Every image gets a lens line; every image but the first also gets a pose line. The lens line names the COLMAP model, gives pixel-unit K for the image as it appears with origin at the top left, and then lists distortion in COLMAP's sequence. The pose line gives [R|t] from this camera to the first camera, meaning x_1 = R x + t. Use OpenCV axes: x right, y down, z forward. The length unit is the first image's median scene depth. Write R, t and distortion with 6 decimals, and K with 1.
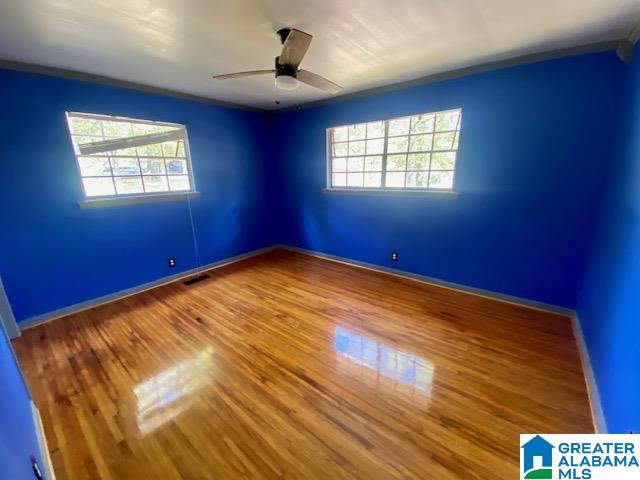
lens RADIAL K [[257.0, 0, 319.1], [0, 257.0, 239.8], [0, 0, 1]] dist [0.016502, -0.020148]
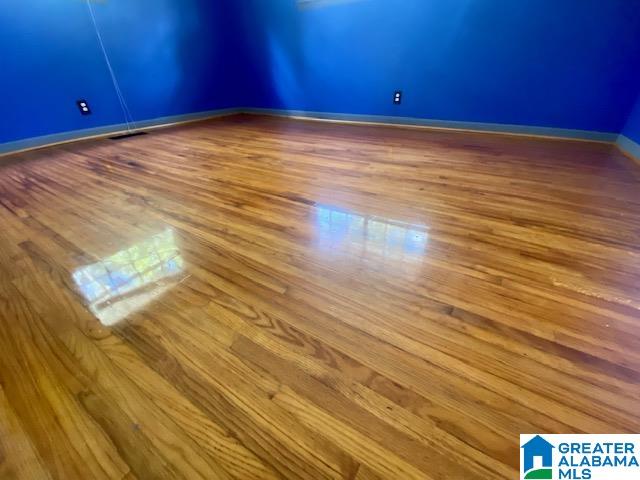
lens RADIAL K [[257.0, 0, 319.1], [0, 257.0, 239.8], [0, 0, 1]] dist [0.016502, -0.020148]
pose [[0.992359, -0.063242, 0.105941, -0.070927], [0.027410, 0.950188, 0.310470, 0.356675], [-0.120299, -0.305194, 0.944661, 0.277839]]
